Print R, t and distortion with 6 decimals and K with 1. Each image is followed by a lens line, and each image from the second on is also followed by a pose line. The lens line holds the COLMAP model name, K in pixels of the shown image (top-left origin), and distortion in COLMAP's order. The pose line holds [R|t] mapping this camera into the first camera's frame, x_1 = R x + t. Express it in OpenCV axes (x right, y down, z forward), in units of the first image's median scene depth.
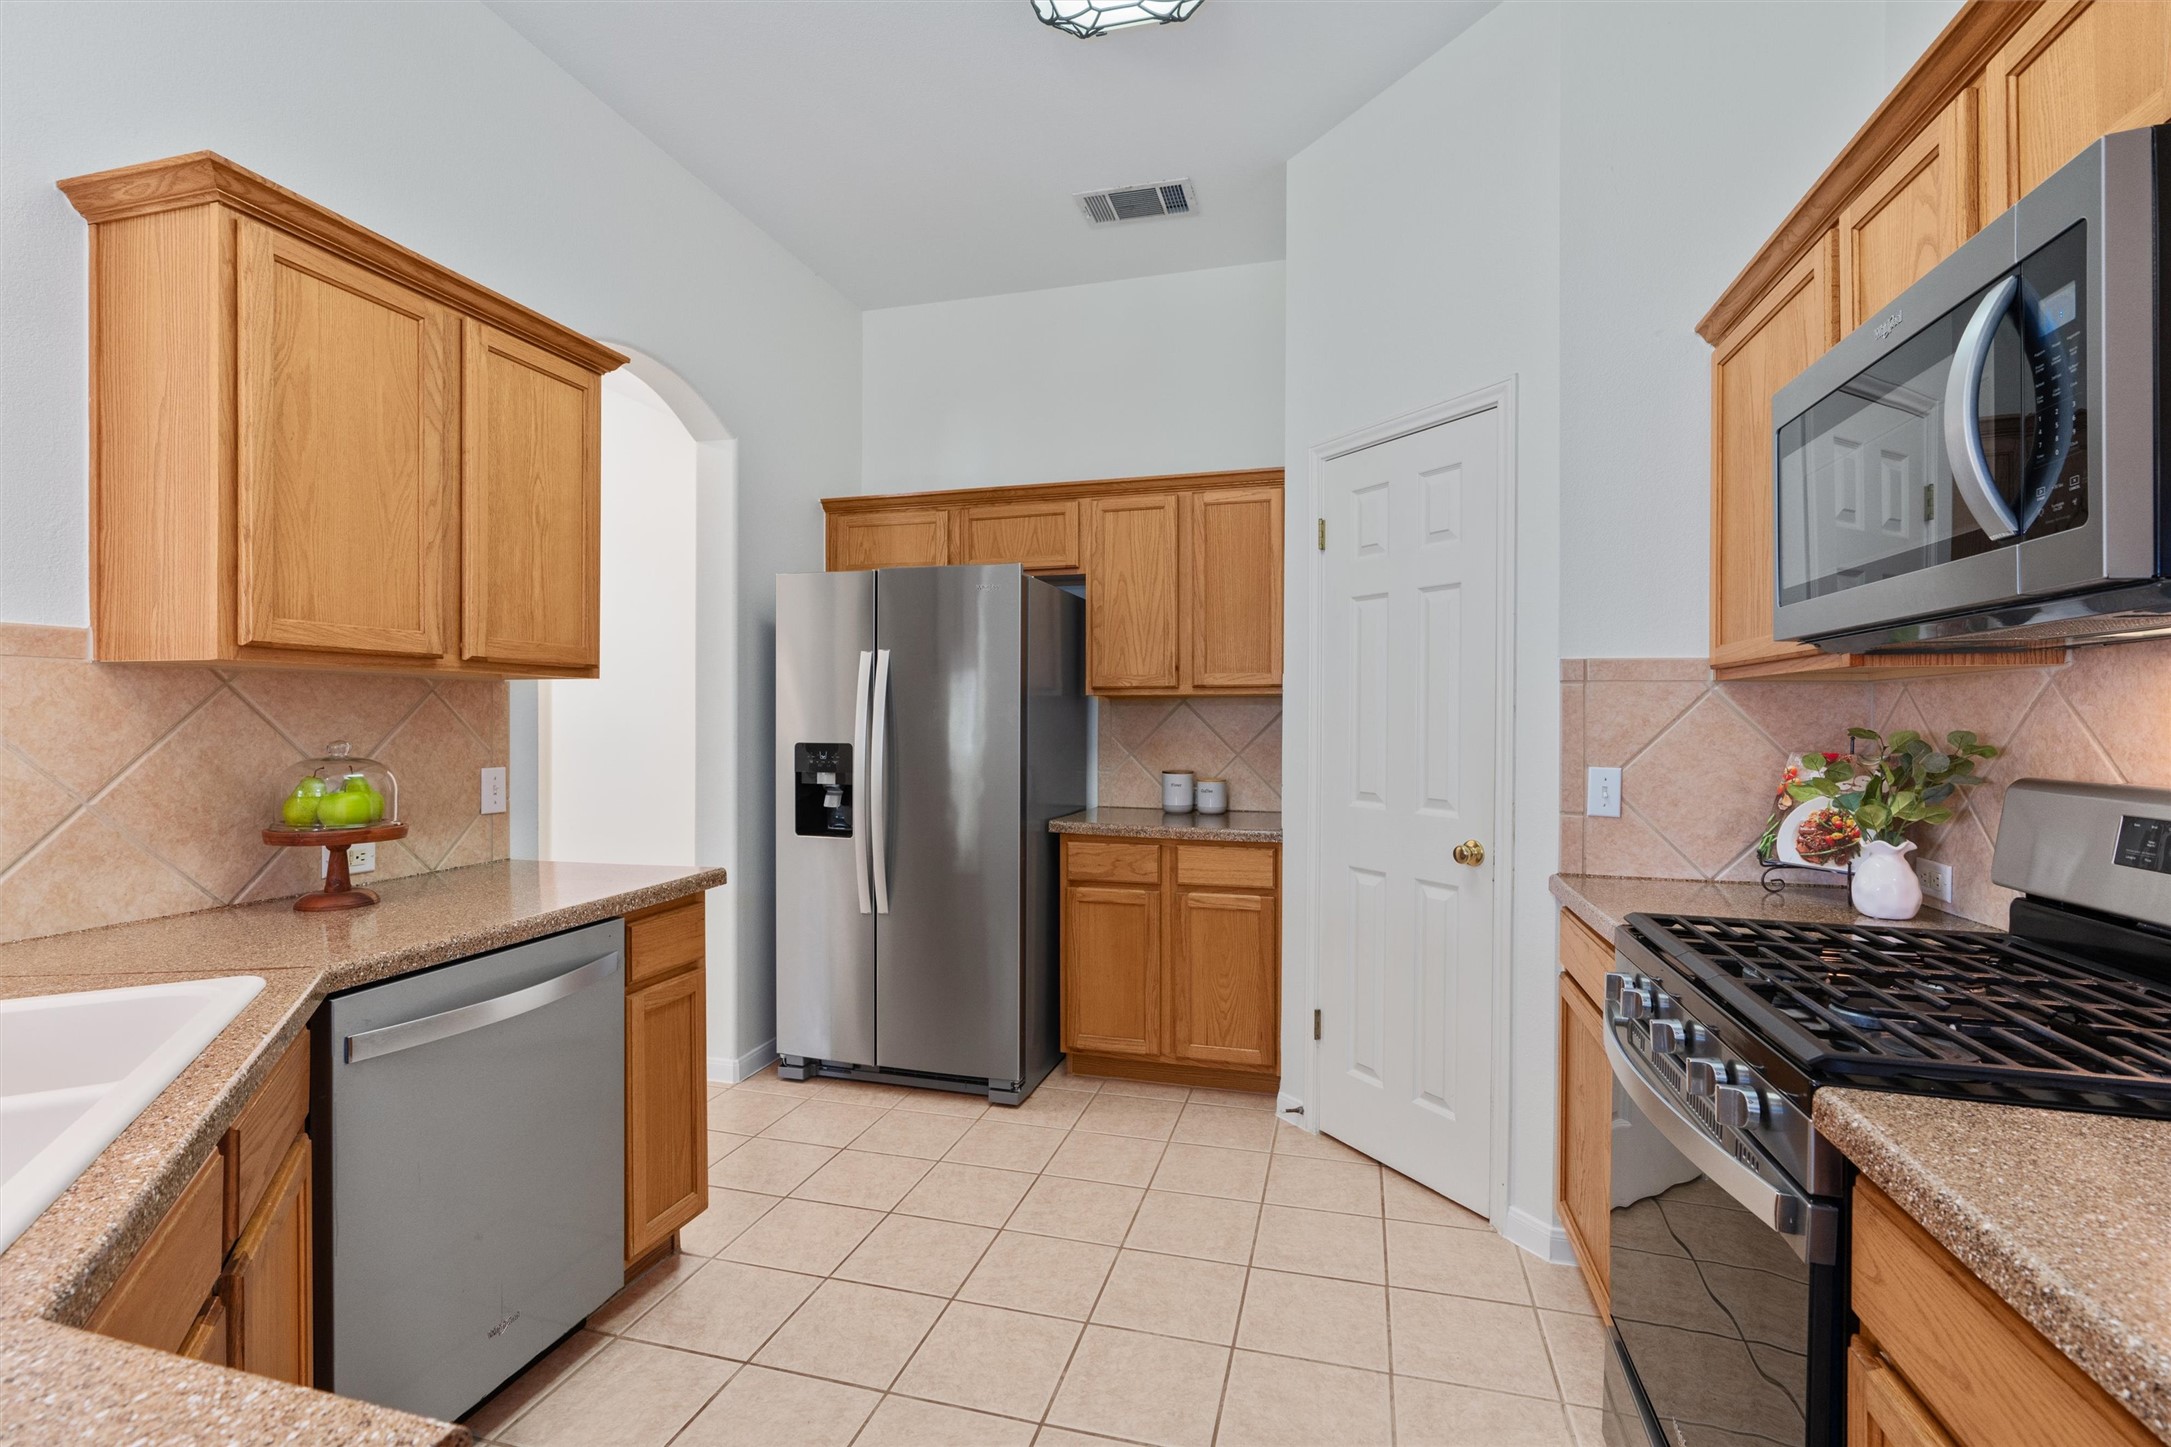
lens RADIAL K [[973.8, 0, 1092.0], [0, 973.8, 718.6], [0, 0, 1]] dist [-0.010096, 0.003926]
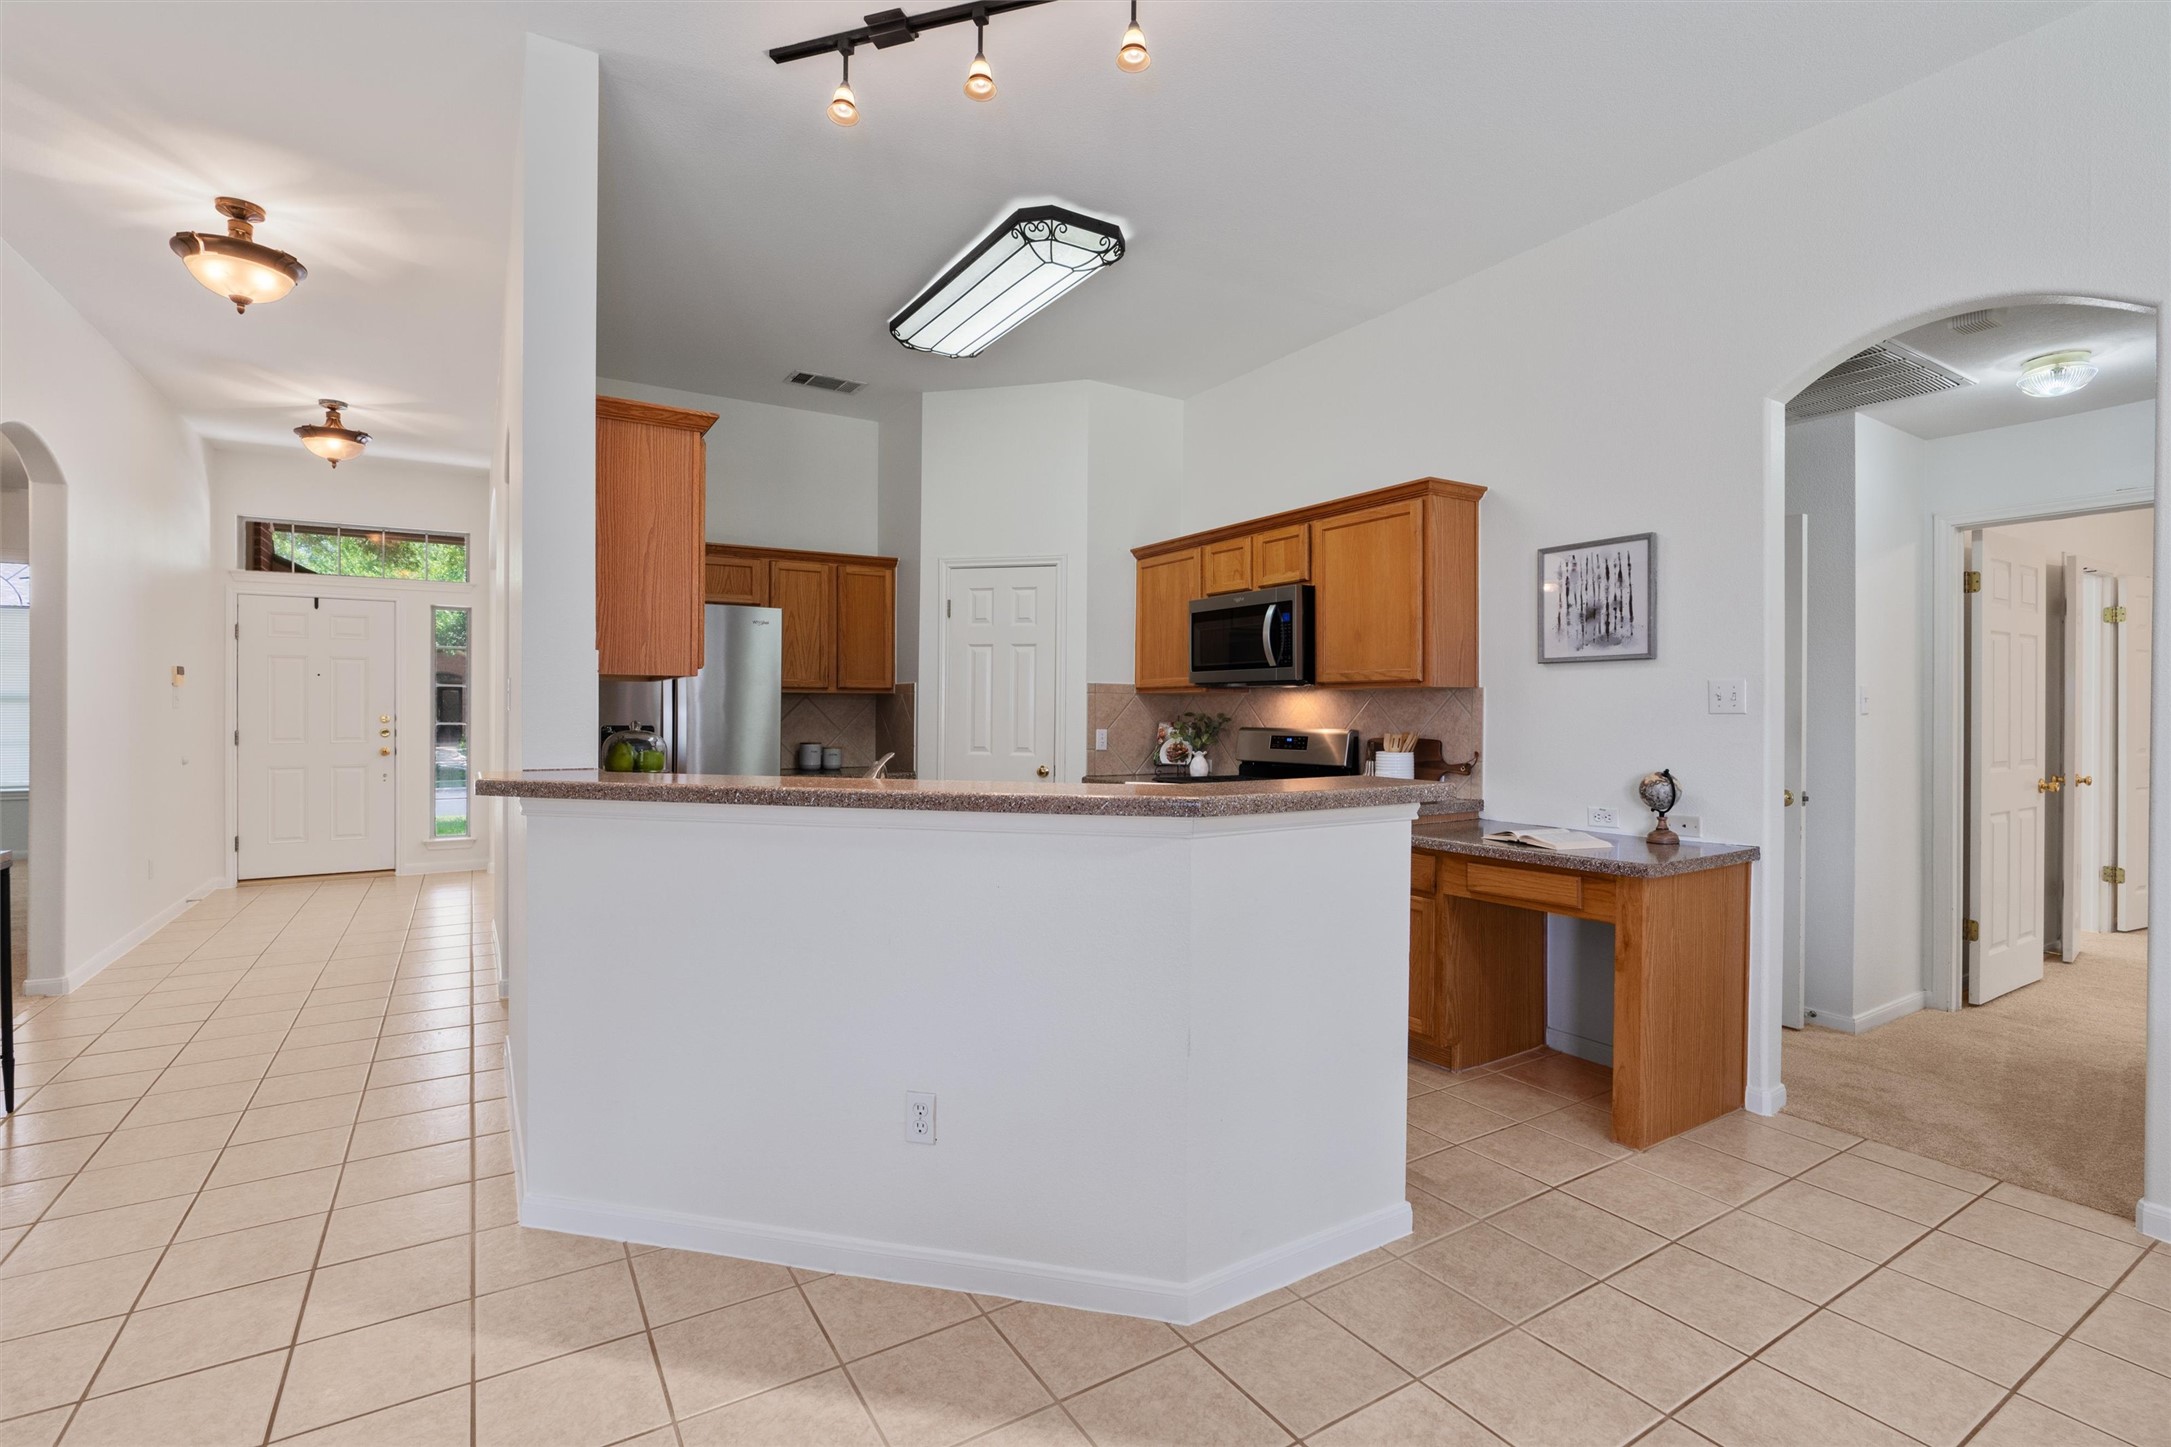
lens RADIAL K [[973.8, 0, 1076.6], [0, 973.8, 716.9], [0, 0, 1]] dist [-0.010096, 0.003926]
pose [[0.684108, -0.004256, 0.729369, -1.325681], [-0.002437, 0.999964, 0.008121, 0.000746], [-0.729377, -0.007333, 0.684073, -0.615207]]
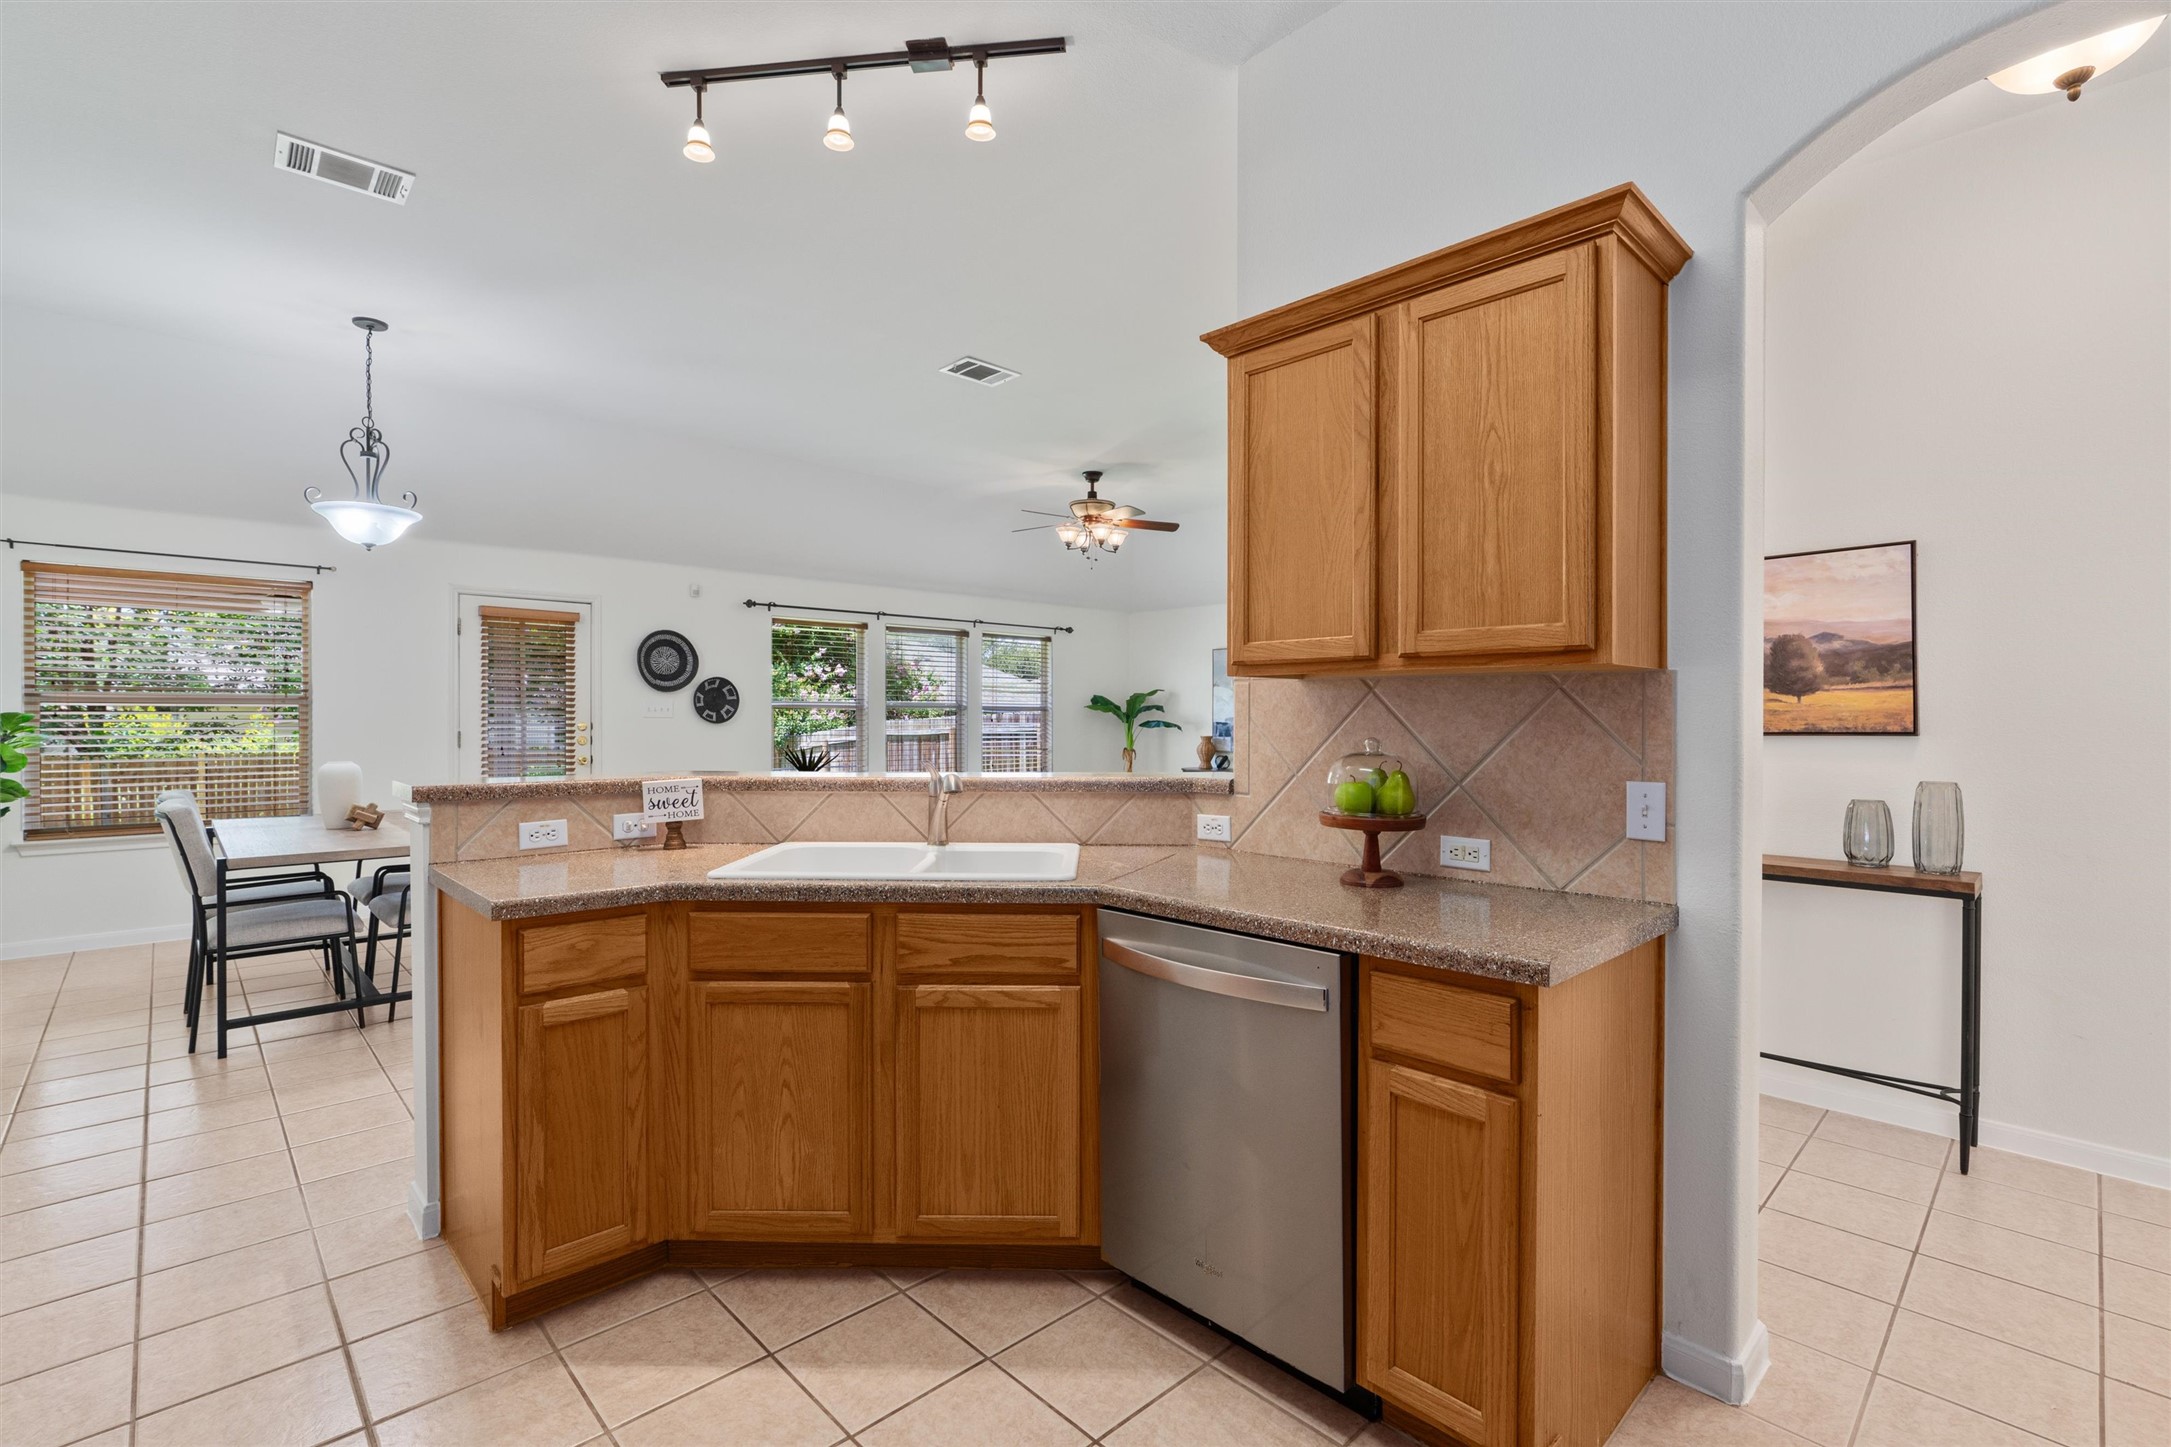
lens RADIAL K [[973.8, 0, 1078.6], [0, 973.8, 718.7], [0, 0, 1]] dist [-0.010096, 0.003926]
pose [[-0.516311, -0.001600, -0.856400, 0.334866], [-0.005204, 0.999986, 0.001269, 0.000878], [0.856385, 0.005112, -0.516312, 1.164656]]
